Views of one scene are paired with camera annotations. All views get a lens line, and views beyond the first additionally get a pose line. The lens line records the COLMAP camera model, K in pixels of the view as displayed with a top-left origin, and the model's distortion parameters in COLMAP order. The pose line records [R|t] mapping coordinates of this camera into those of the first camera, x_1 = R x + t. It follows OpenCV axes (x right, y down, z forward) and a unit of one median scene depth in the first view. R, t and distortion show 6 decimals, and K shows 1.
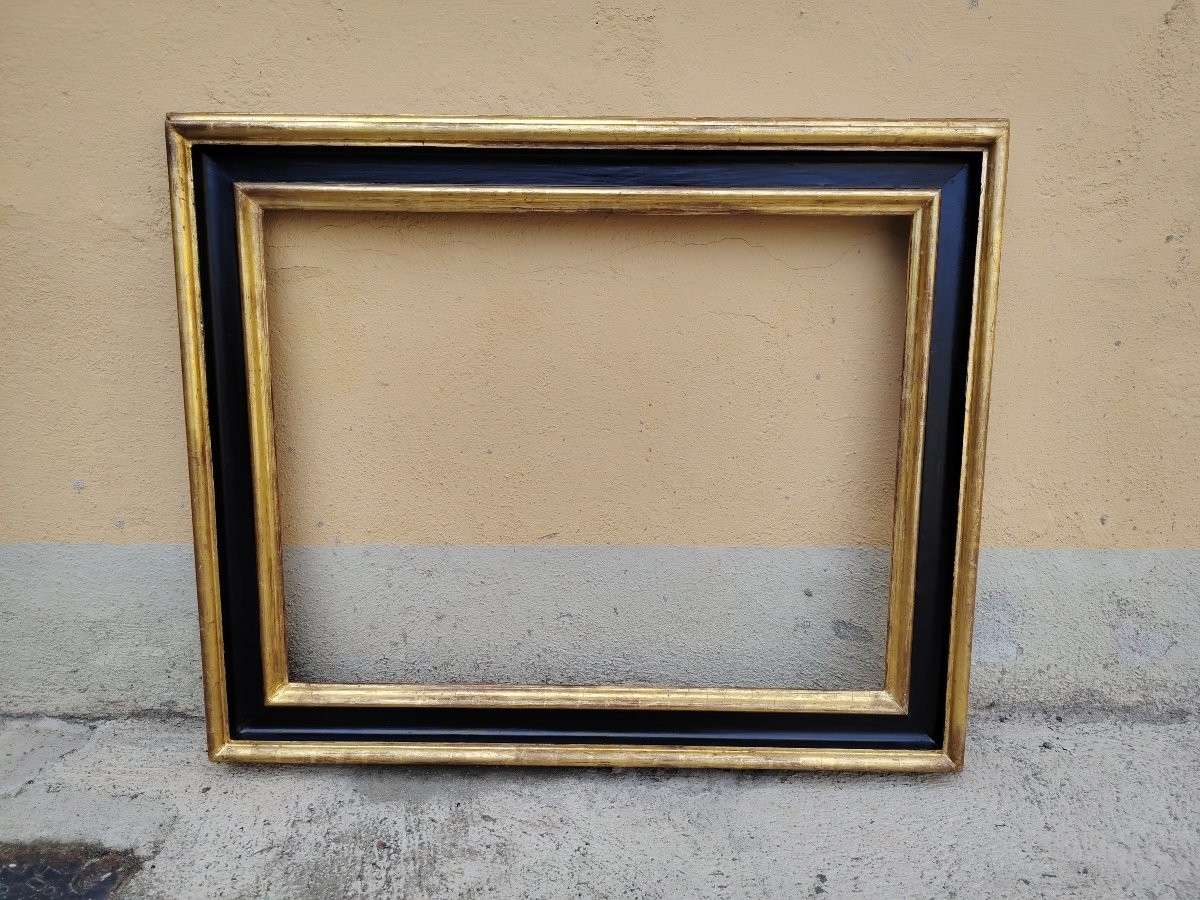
lens RADIAL K [[847.0, 0, 601.7], [0, 847.0, 459.2], [0, 0, 1]] dist [0.018740, -0.018617]
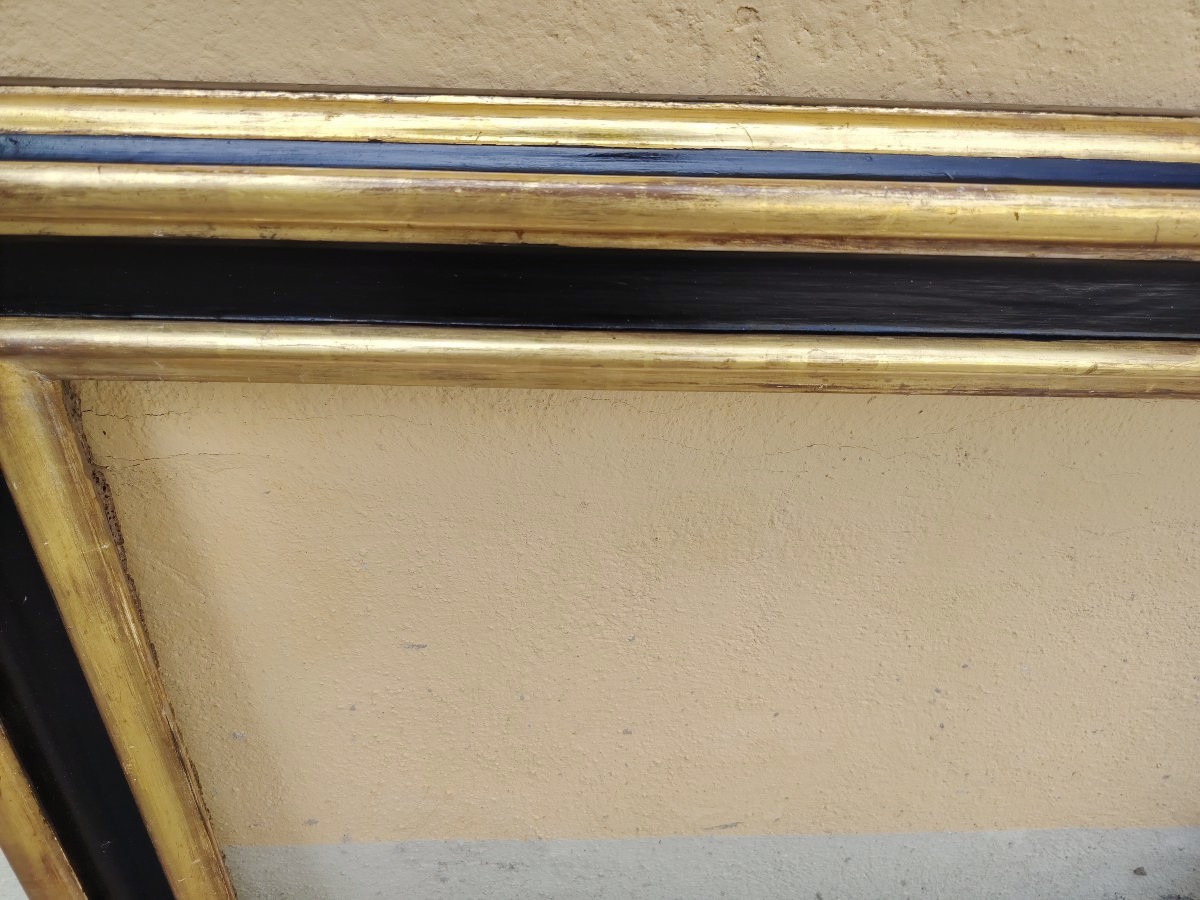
lens RADIAL K [[847.0, 0, 600.4], [0, 847.0, 454.8], [0, 0, 1]] dist [0.018740, -0.018617]
pose [[0.999837, 0.006994, 0.016617, -0.172492], [-0.012657, 0.928664, 0.370707, -0.383204], [-0.012838, -0.370857, 0.928601, 0.636801]]
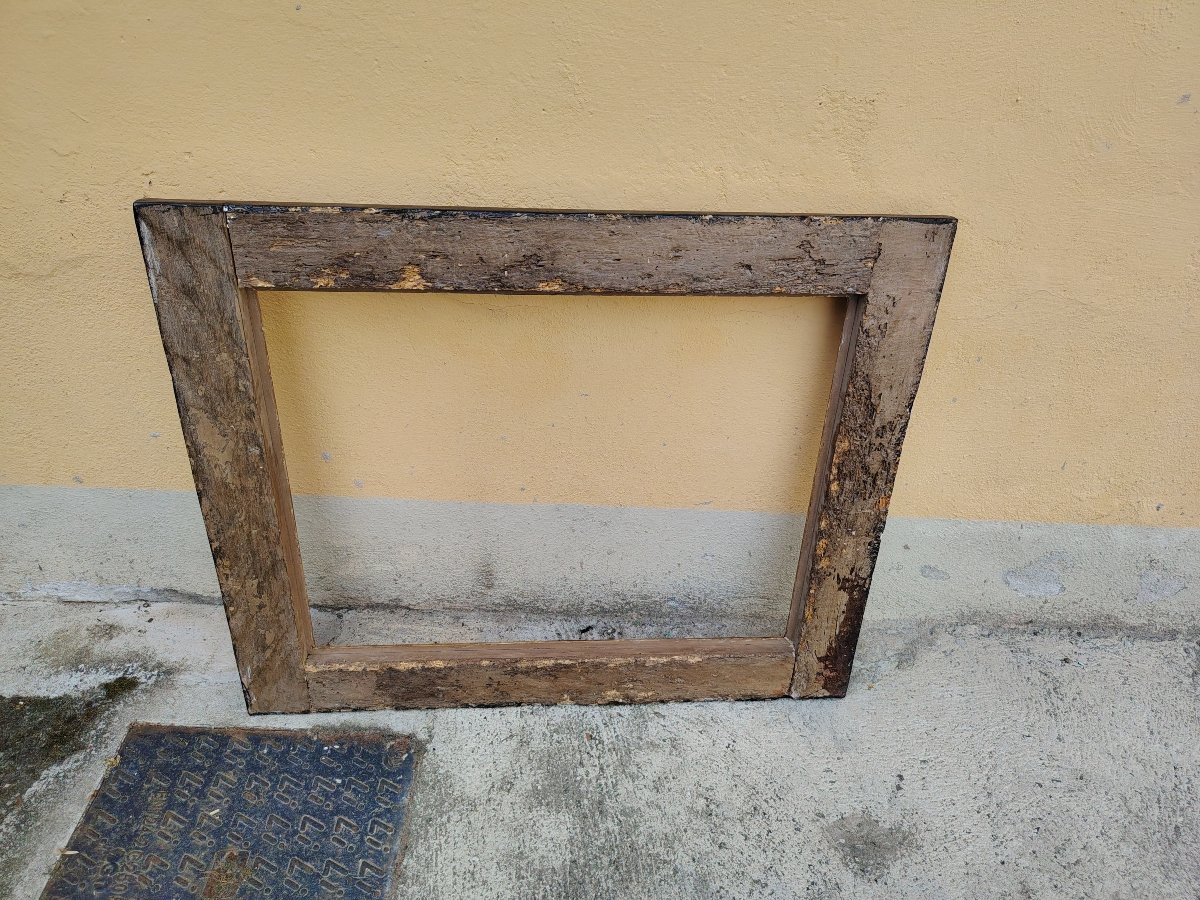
lens RADIAL K [[847.0, 0, 598.5], [0, 847.0, 449.5], [0, 0, 1]] dist [0.018740, -0.018617]
pose [[0.999012, 0.042874, 0.011687, -0.262168], [-0.044139, 0.926864, 0.372794, -0.480802], [0.005151, -0.372941, 0.927841, -0.121231]]
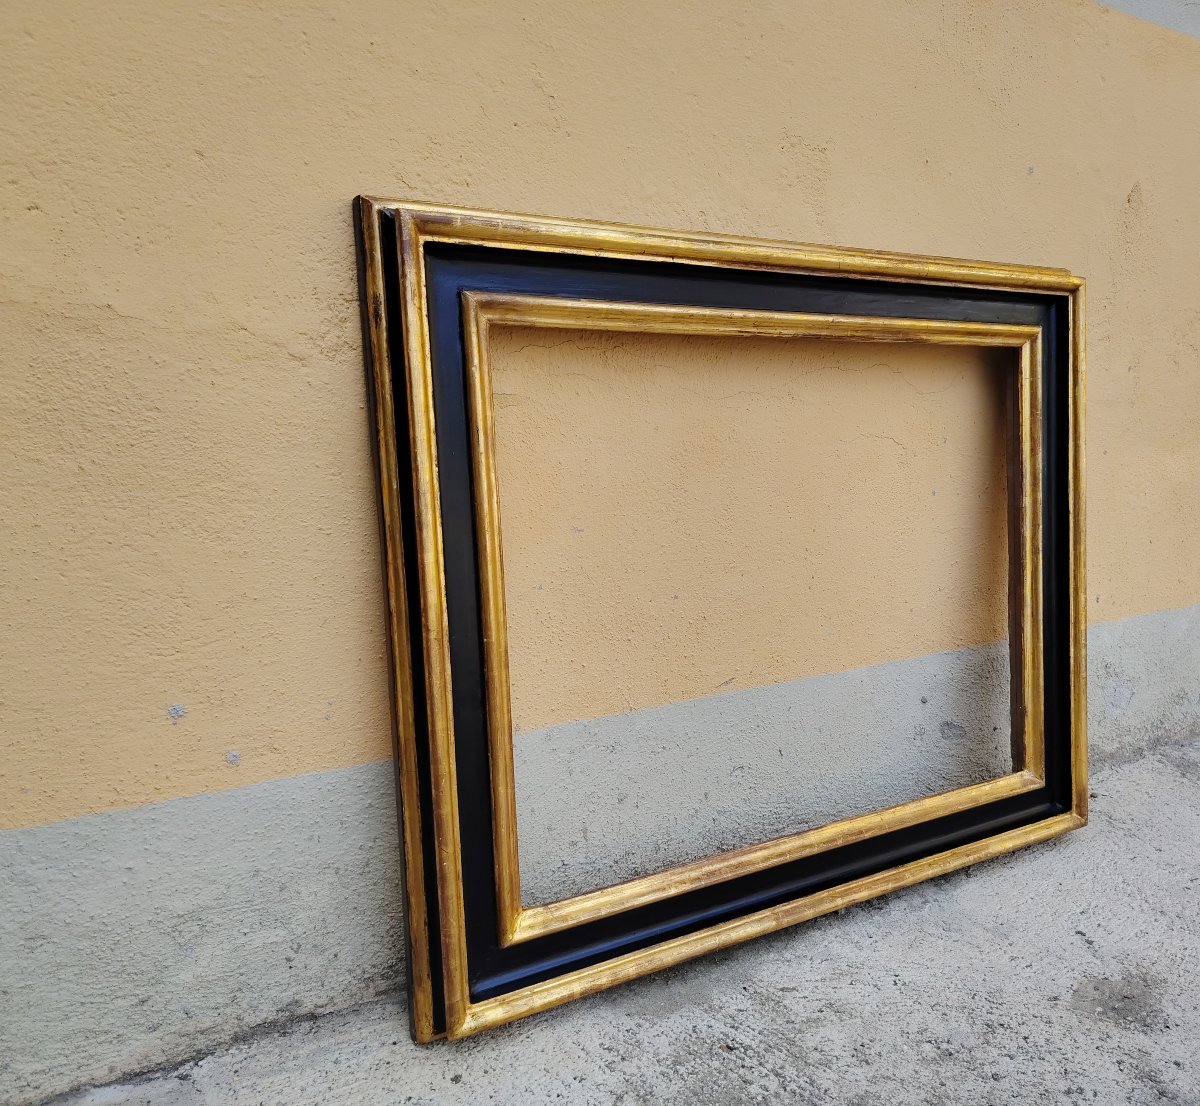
lens RADIAL K [[1042.5, 0, 696.9], [0, 1042.5, 564.8], [0, 0, 1]] dist [0.029821, -0.034533]
pose [[0.833683, -0.093335, 0.544298, -0.769617], [0.121071, 0.992527, -0.015245, -0.025266], [-0.538808, 0.078608, 0.838753, 0.069439]]
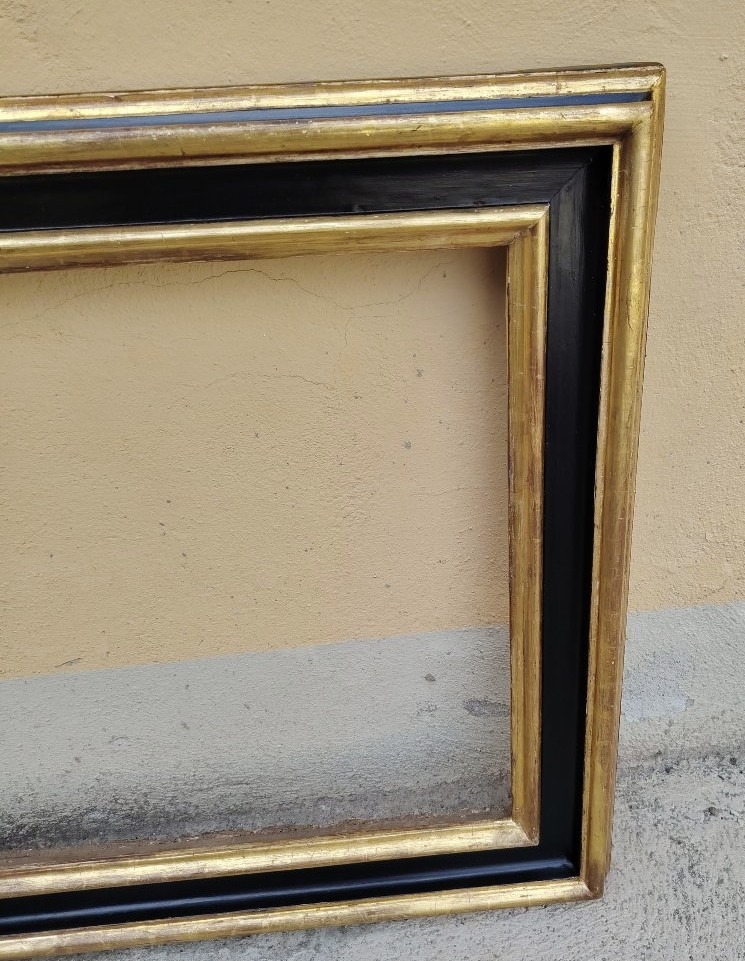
lens RADIAL K [[849.1, 0, 454.1], [0, 849.1, 474.5], [0, 0, 1]] dist [0.057511, -0.069757]
pose [[0.993794, -0.086865, 0.069482, 0.260103], [0.058922, 0.940894, 0.333536, -0.327403], [-0.094348, -0.327373, 0.940173, 0.356745]]
